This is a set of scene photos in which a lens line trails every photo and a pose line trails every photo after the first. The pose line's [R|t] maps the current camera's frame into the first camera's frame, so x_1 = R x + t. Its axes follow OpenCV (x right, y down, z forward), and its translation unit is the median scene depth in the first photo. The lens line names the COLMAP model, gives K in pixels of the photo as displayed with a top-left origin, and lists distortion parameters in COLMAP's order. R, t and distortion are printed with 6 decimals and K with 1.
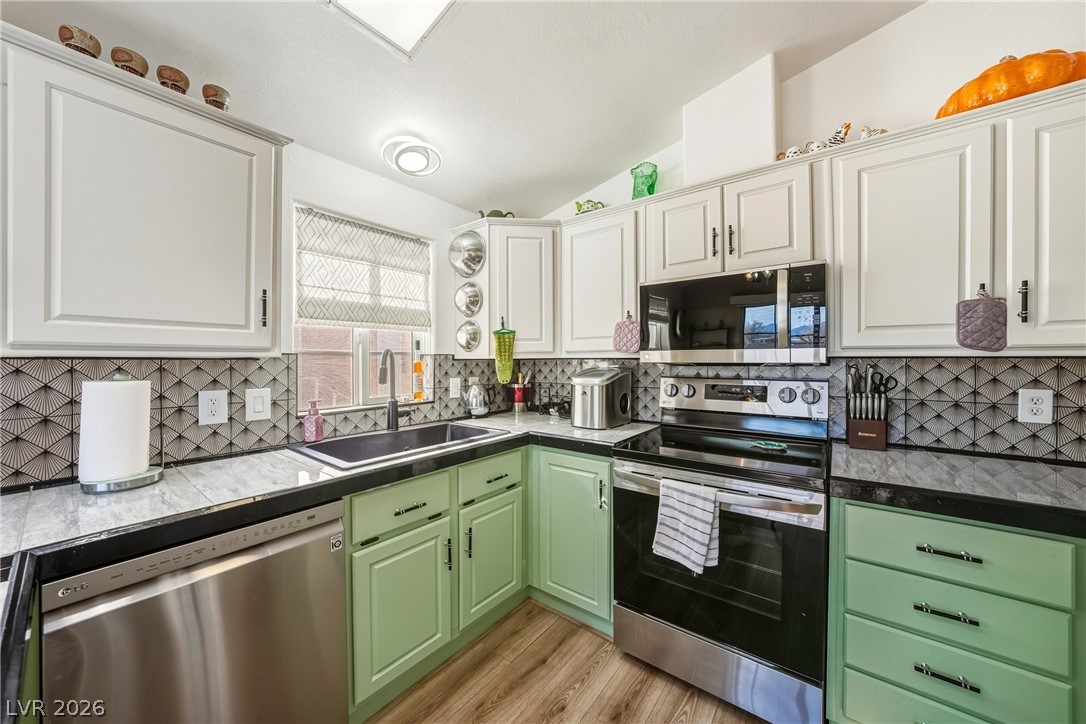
lens RADIAL K [[374.6, 0, 552.9], [0, 374.6, 361.7], [0, 0, 1]] dist [-0.018097, 0.000465]
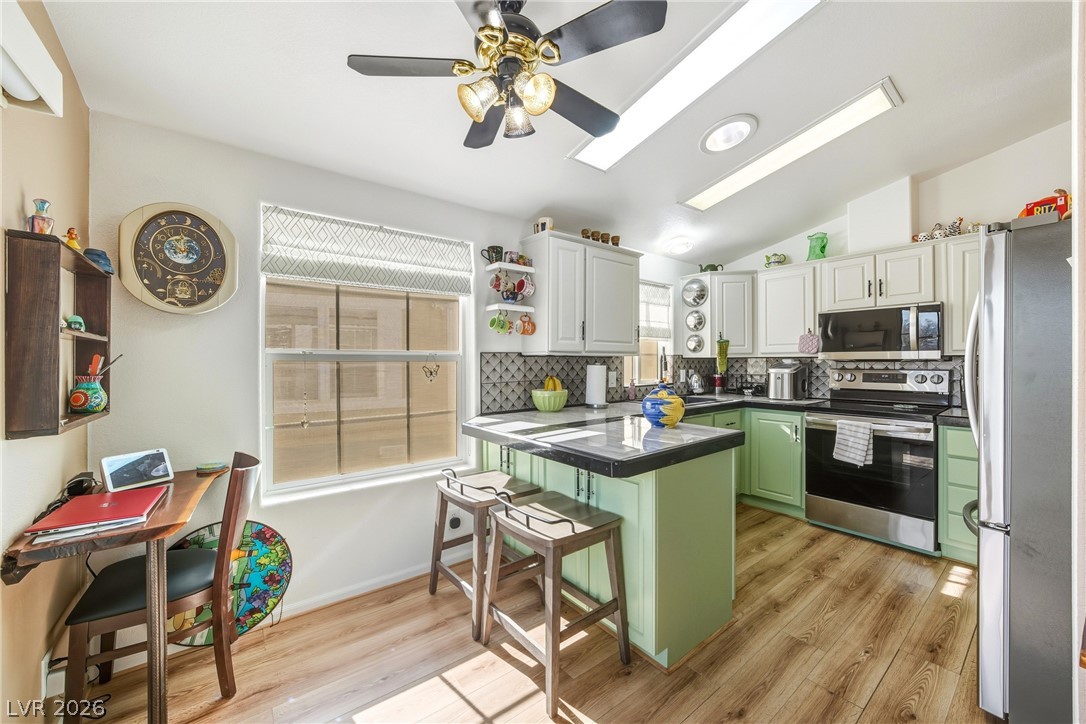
lens RADIAL K [[432.2, 0, 538.1], [0, 432.2, 360.8], [0, 0, 1]] dist [-0.011665, 0.003715]
pose [[0.969742, 0.000585, -0.244133, -0.516442], [-0.002414, 0.999971, -0.007195, 0.025384], [0.244121, 0.007567, 0.969715, -1.181747]]
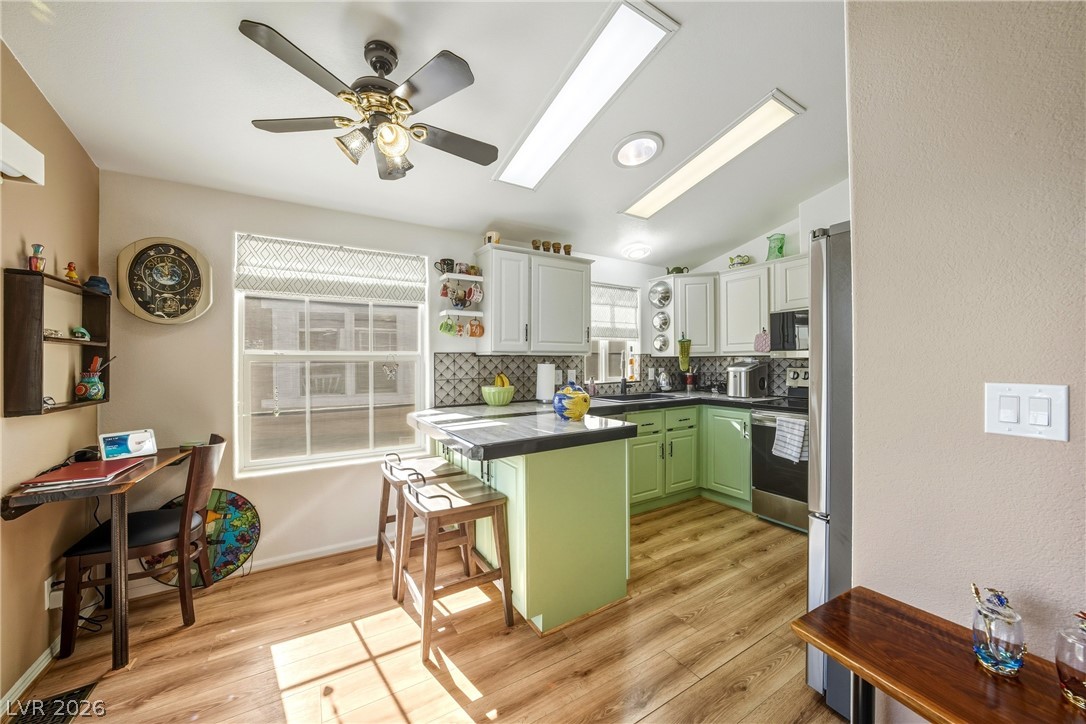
lens RADIAL K [[417.2, 0, 541.3], [0, 417.2, 358.6], [0, 0, 1]] dist [-0.013254, 0.002807]
pose [[0.933532, -0.002995, -0.358483, -0.065216], [-0.000616, 0.999950, -0.009958, 0.024895], [0.358495, 0.009517, 0.933483, -1.159394]]
